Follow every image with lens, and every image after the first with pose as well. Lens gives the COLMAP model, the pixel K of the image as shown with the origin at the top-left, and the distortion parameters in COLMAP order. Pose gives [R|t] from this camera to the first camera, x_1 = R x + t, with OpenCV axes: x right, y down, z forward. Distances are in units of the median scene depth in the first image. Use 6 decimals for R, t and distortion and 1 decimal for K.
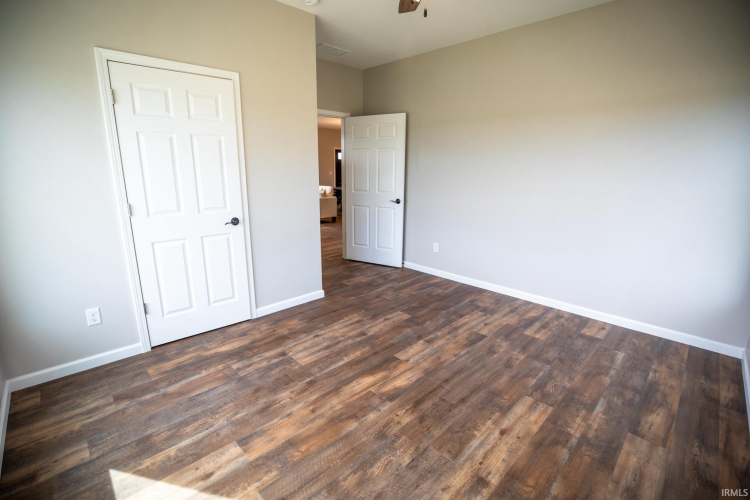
lens RADIAL K [[337.7, 0, 375.0], [0, 337.7, 250.0], [0, 0, 1]] dist [-0.022517, 0.000521]
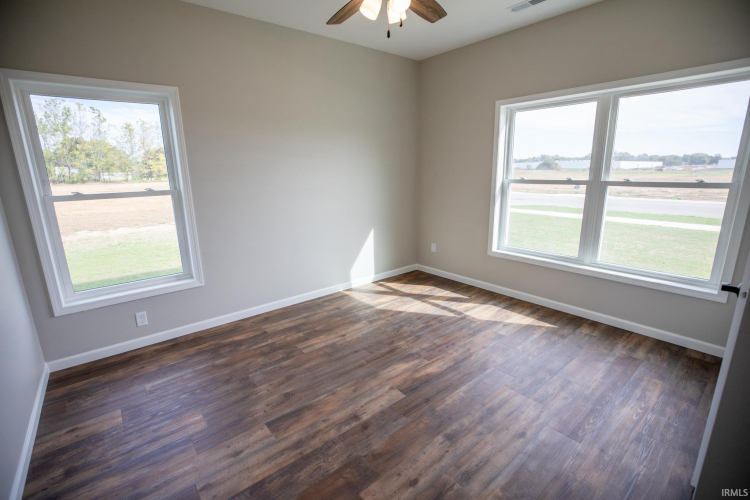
lens RADIAL K [[337.7, 0, 375.0], [0, 337.7, 250.0], [0, 0, 1]] dist [-0.022517, 0.000521]
pose [[-0.995965, -0.011604, 0.088984, 0.070267], [0.030374, 0.889481, 0.455962, -0.460004], [-0.084441, 0.456825, -0.885540, 1.808291]]
